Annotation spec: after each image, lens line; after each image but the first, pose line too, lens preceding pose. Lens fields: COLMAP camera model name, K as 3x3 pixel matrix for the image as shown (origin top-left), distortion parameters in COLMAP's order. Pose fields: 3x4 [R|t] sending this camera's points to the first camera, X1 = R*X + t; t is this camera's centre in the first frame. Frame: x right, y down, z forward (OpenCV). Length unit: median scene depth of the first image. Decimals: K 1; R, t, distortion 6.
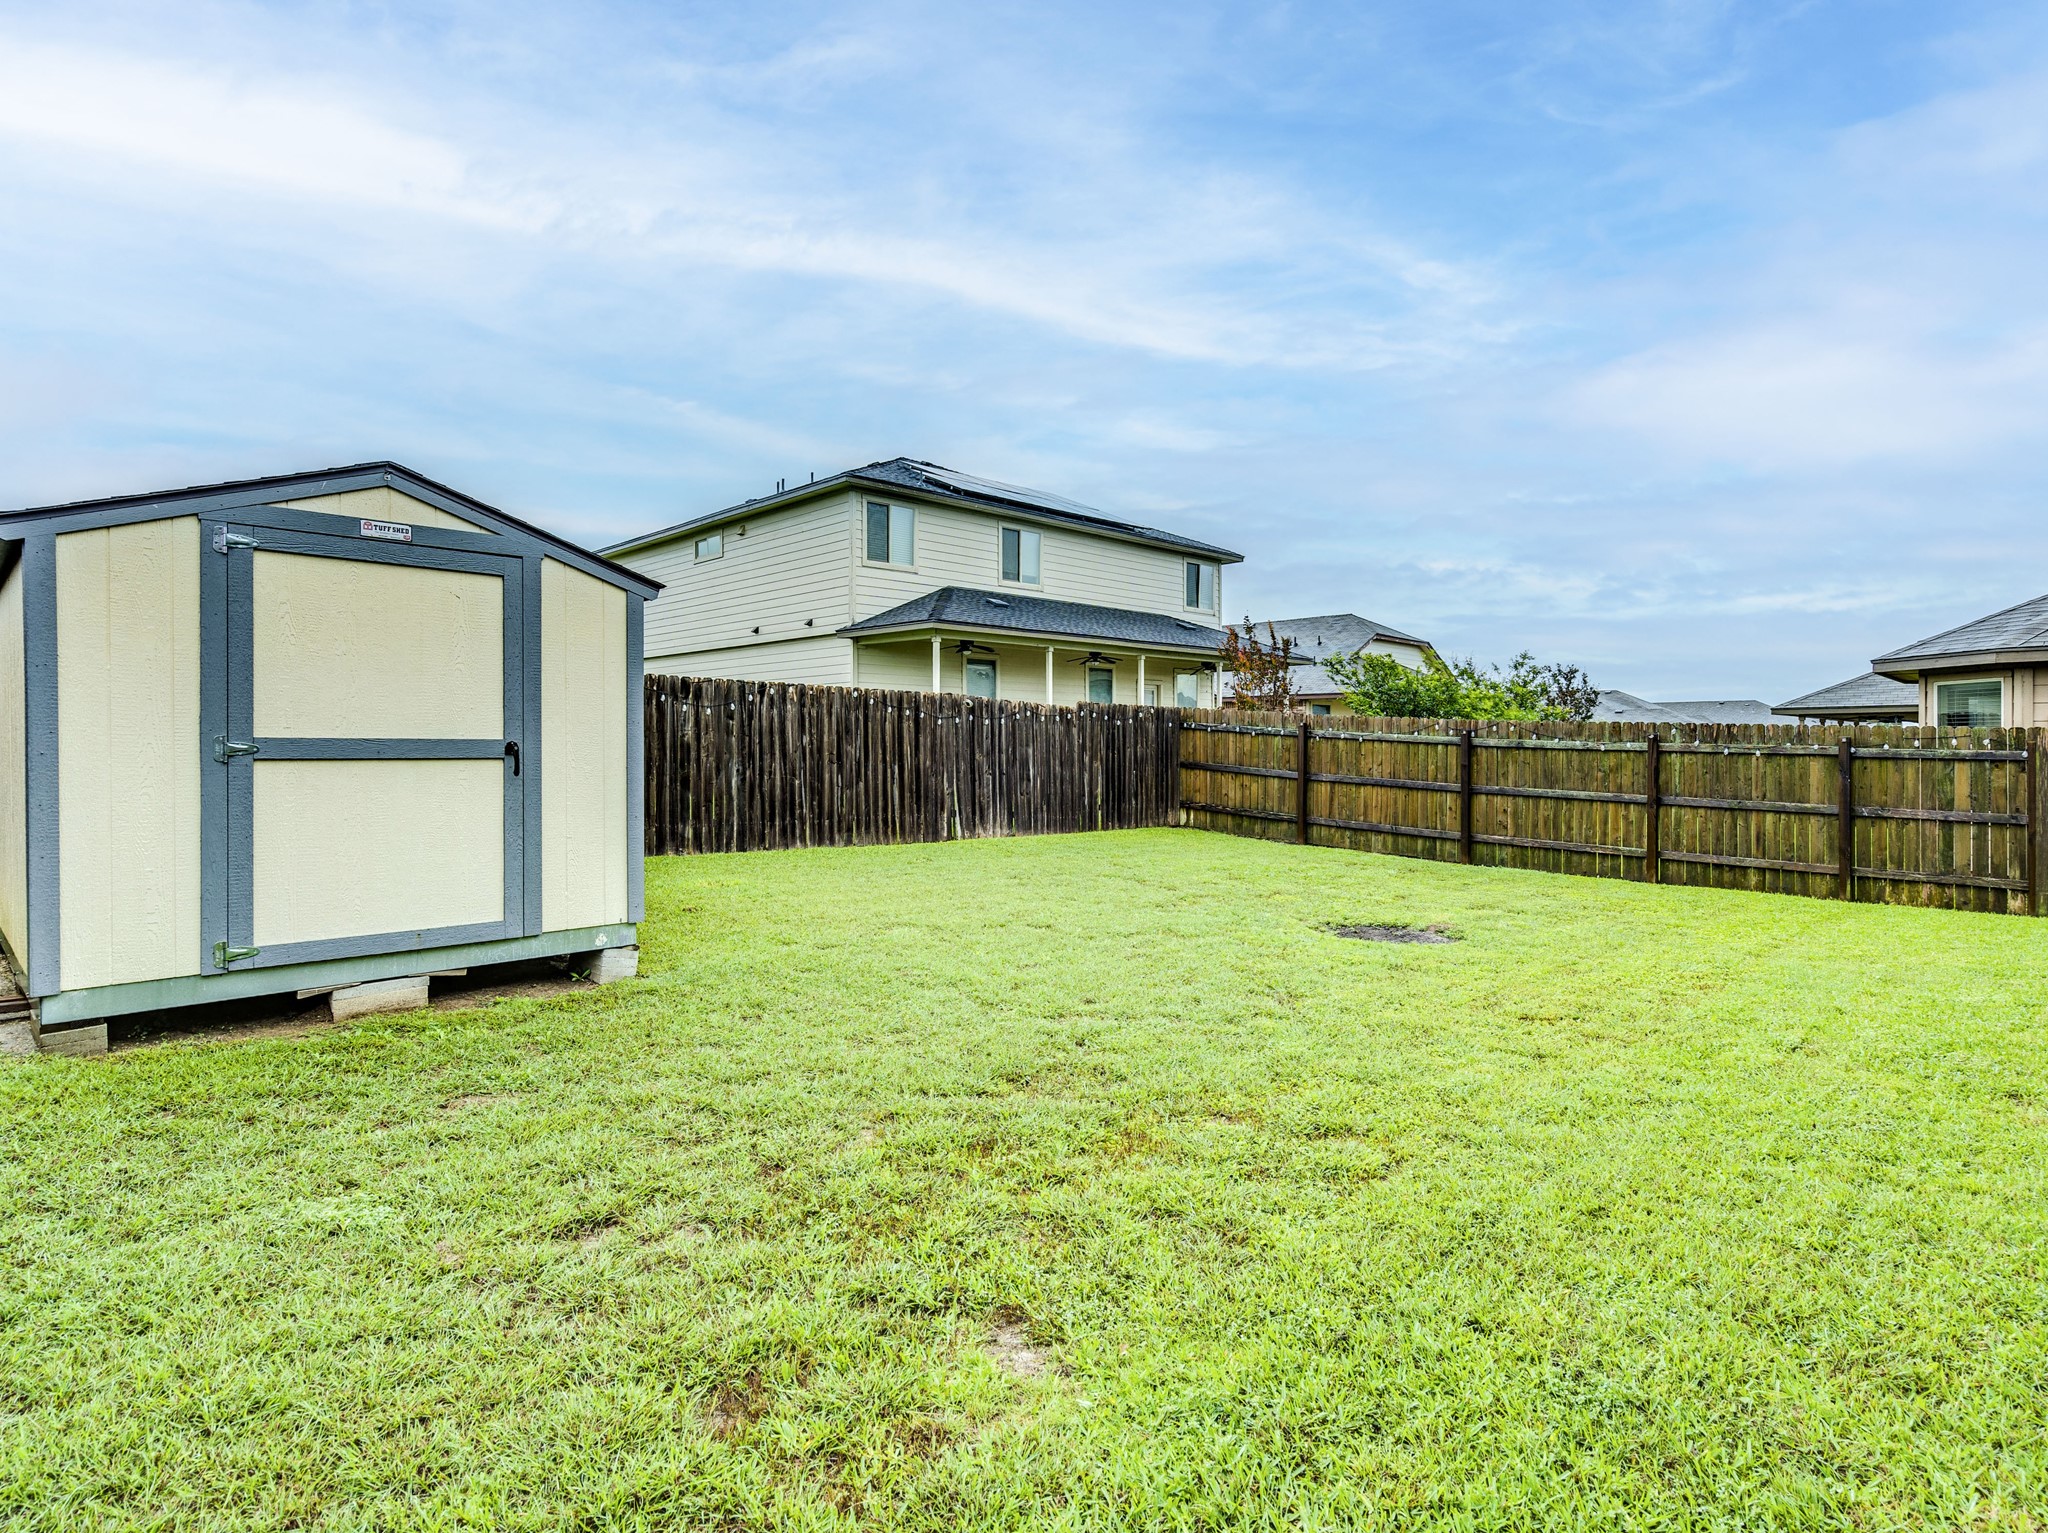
lens RADIAL K [[1106.9, 0, 928.5], [0, 1106.9, 751.6], [0, 0, 1]] dist [-0.003556, 0.000519]
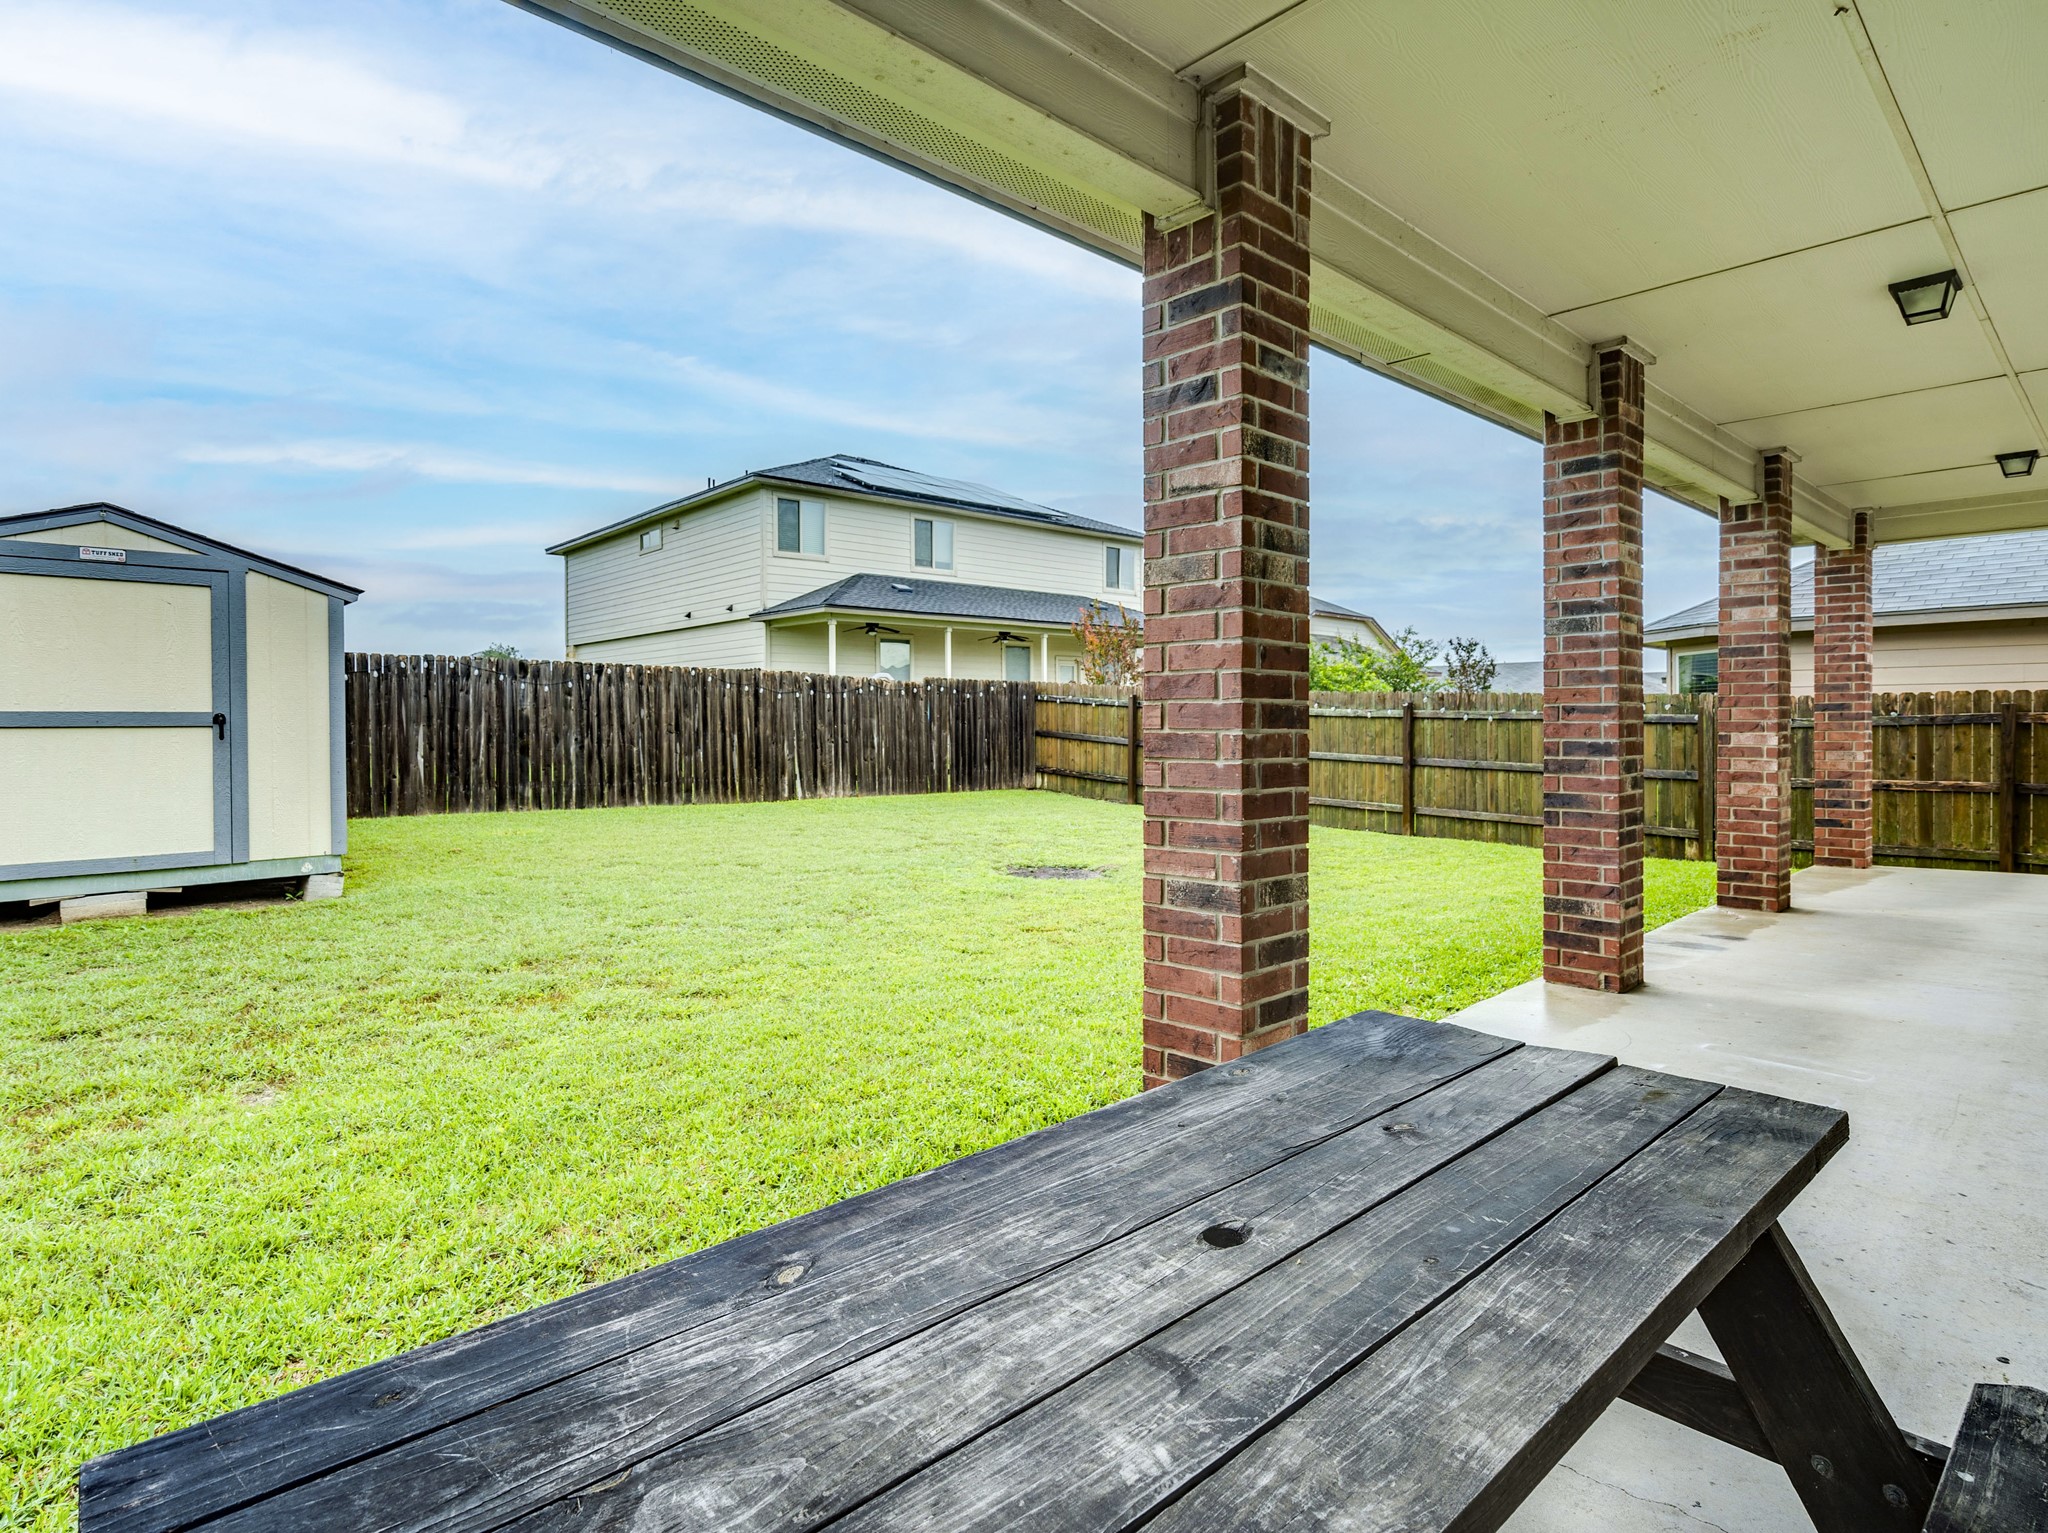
lens RADIAL K [[1080.2, 0, 965.2], [0, 1080.2, 735.5], [0, 0, 1]] dist [-0.000373, 0.000917]
pose [[0.999166, -0.006574, -0.040312, 0.259232], [0.006920, 0.999940, 0.008449, 0.005636], [0.040254, -0.008721, 0.999151, -0.110832]]
